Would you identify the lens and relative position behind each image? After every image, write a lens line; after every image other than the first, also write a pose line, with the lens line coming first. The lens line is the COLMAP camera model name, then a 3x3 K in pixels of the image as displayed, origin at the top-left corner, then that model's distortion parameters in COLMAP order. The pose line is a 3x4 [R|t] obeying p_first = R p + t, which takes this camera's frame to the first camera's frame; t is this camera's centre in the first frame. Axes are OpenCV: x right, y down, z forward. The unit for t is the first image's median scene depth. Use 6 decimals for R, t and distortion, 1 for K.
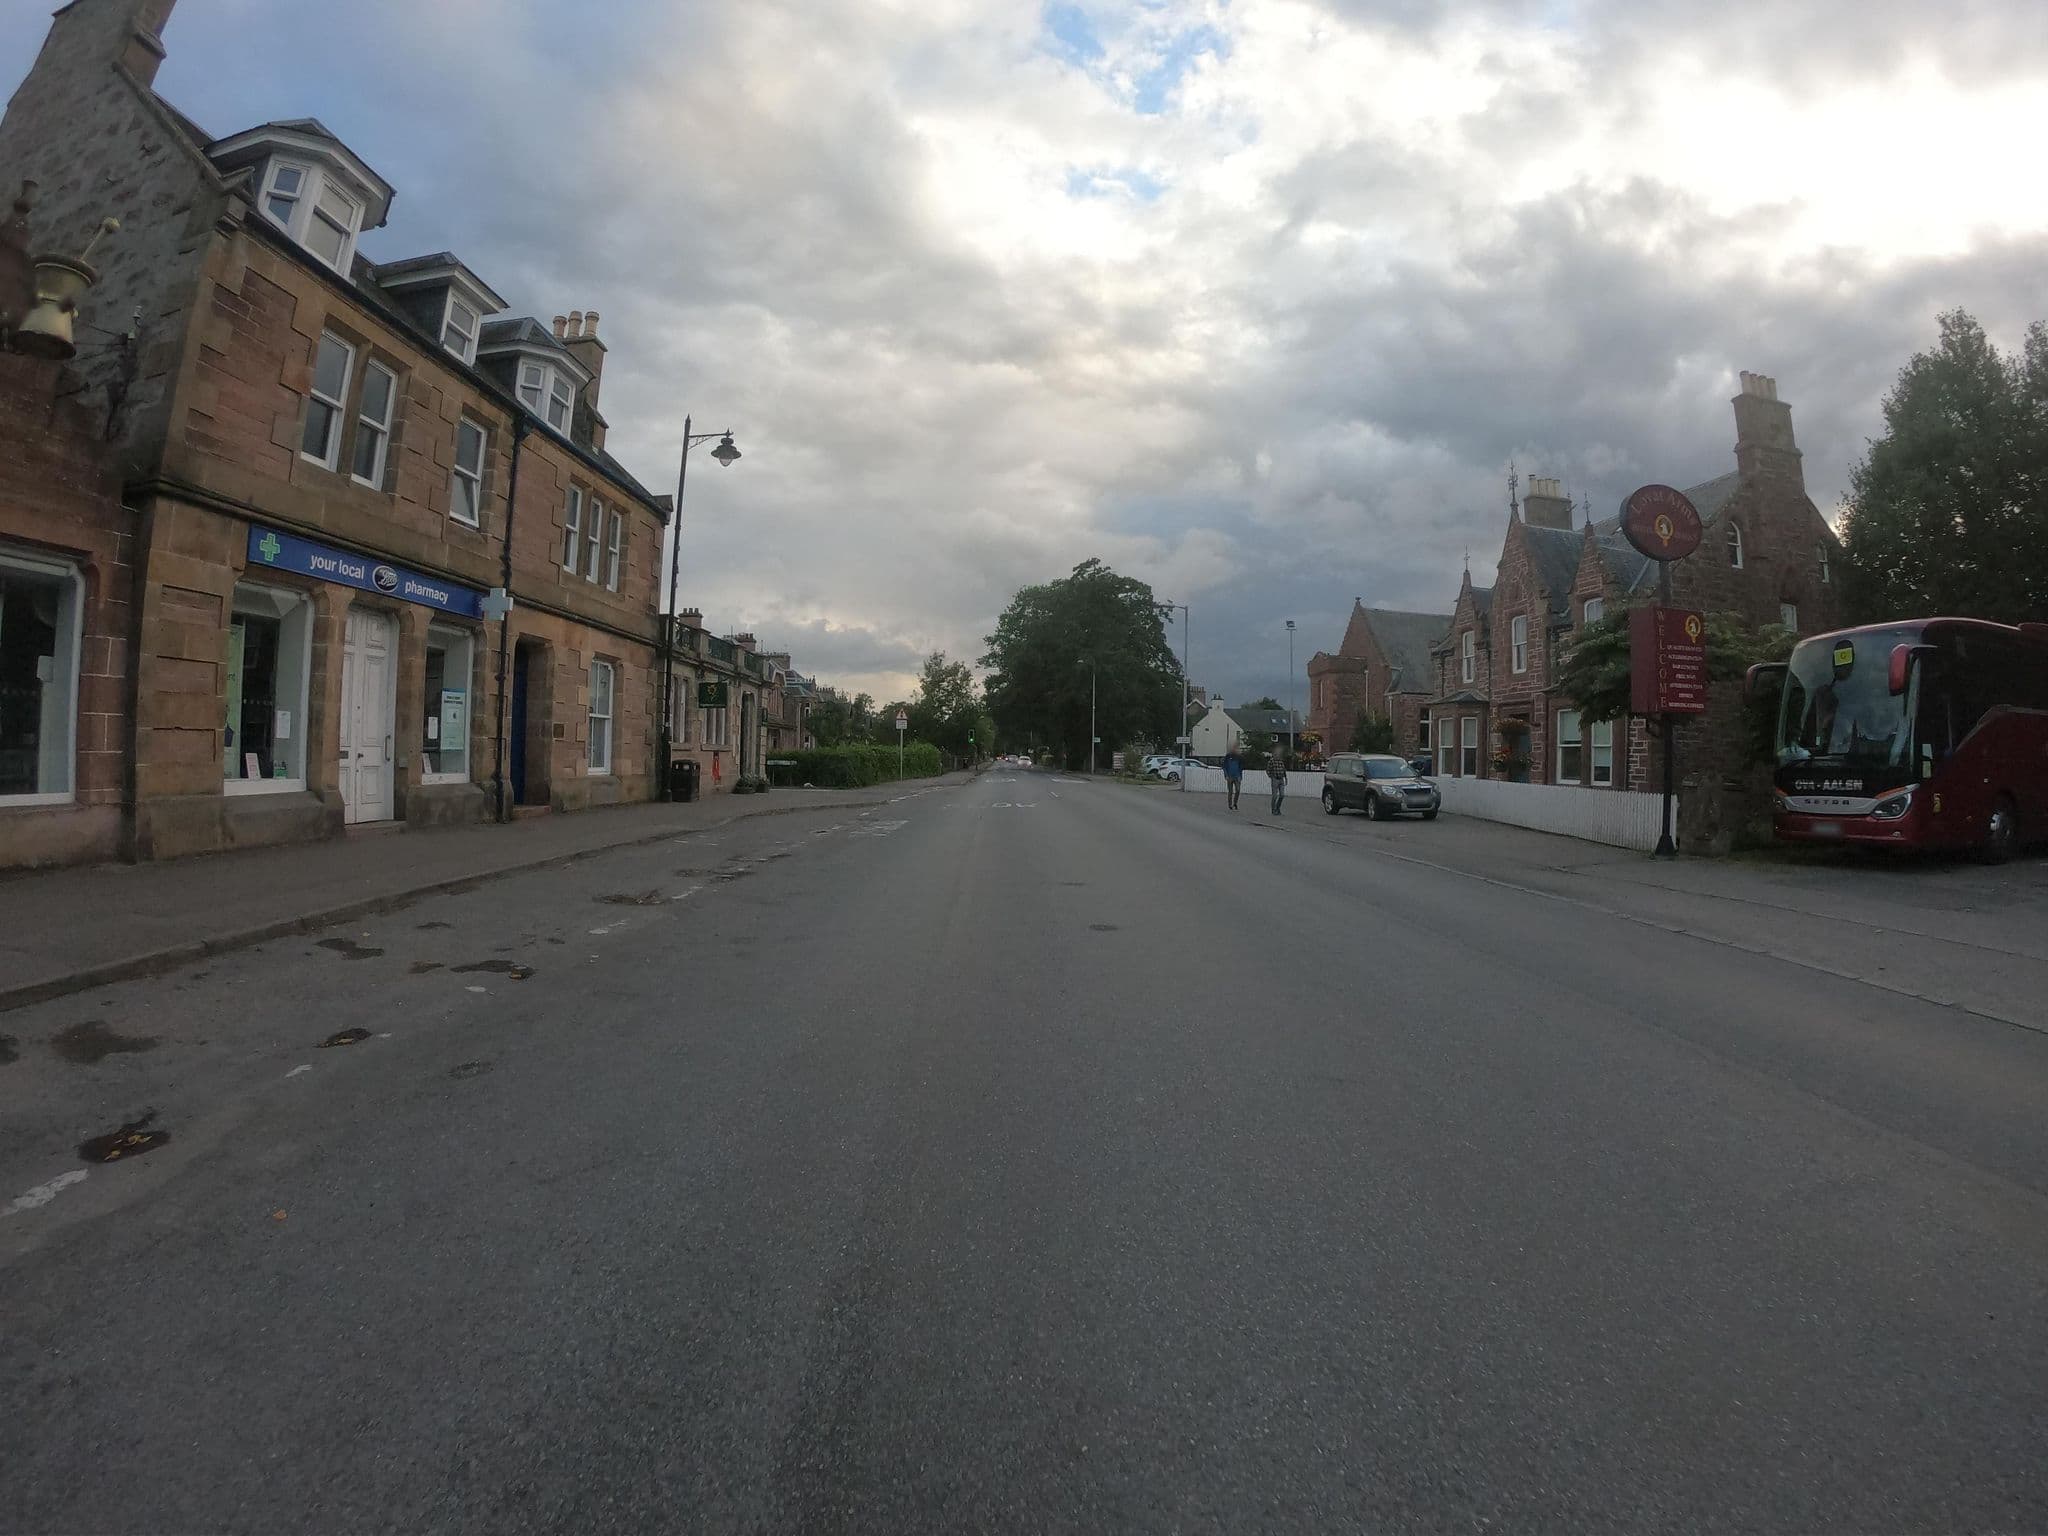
lens RADIAL K [[828.2, 0, 1024.0], [0, 828.2, 768.0], [0, 0, 1]] dist [-0.000167, -0.000038]
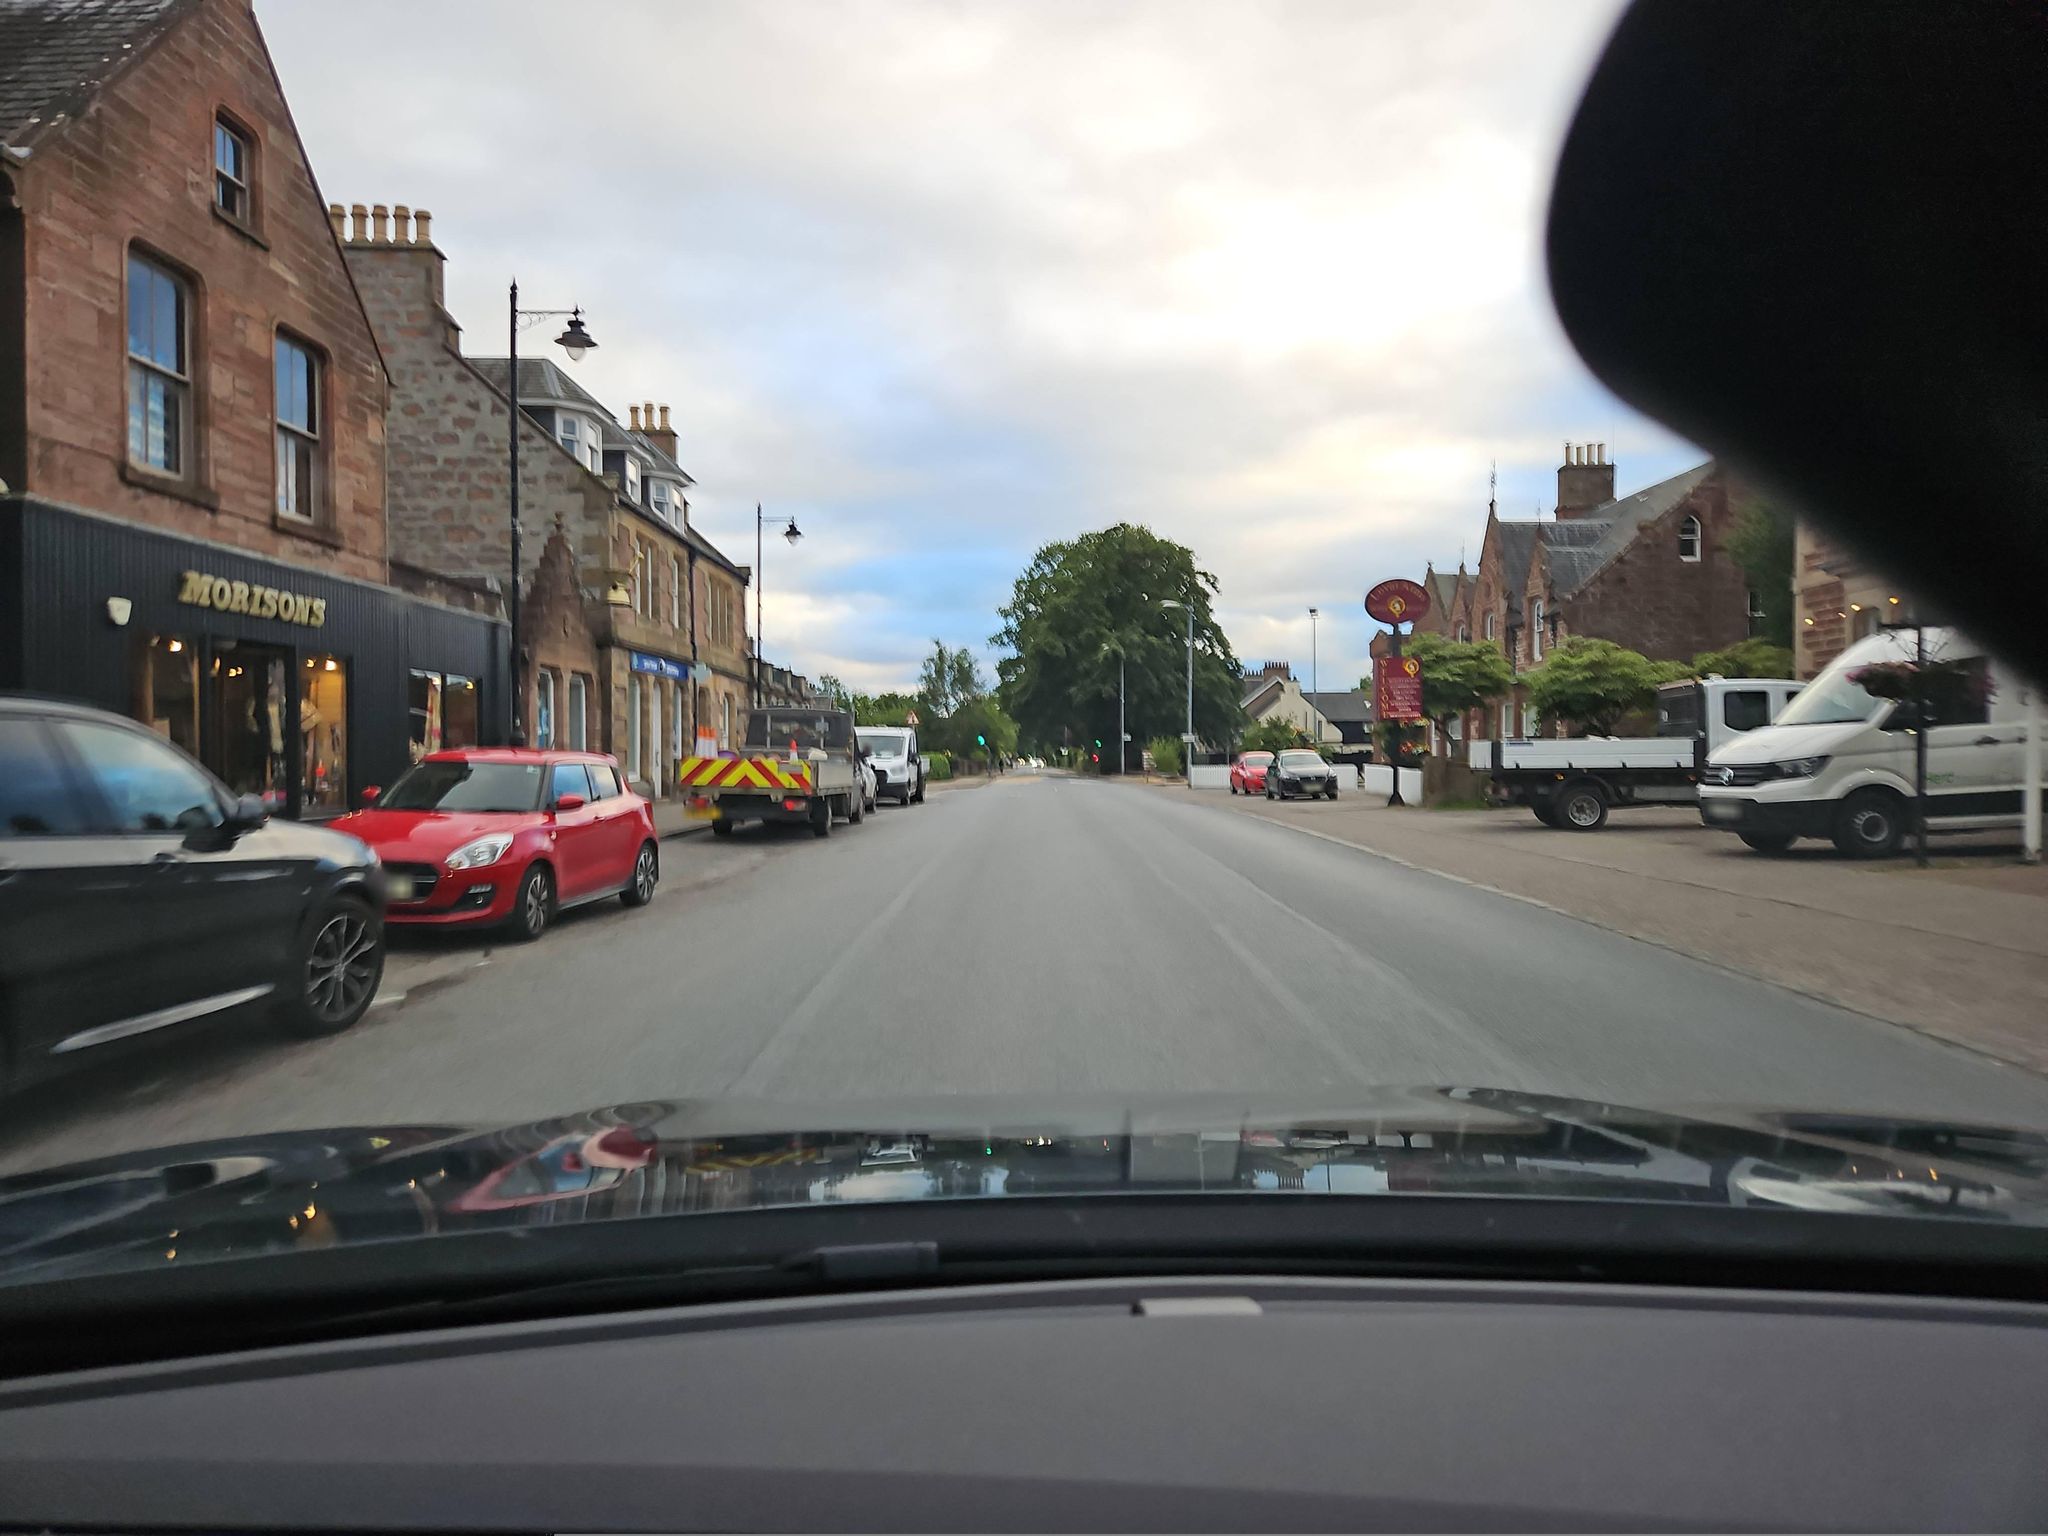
lens RADIAL K [[1503.5, 0, 1024.0], [0, 1503.5, 768.0], [0, 0, 1]] dist [0.504070, 0.000288]
pose [[0.998951, -0.026574, -0.037280, 0.038368], [0.026159, 0.999591, -0.011583, 0.014090], [0.037572, 0.010595, 0.999238, -0.590164]]
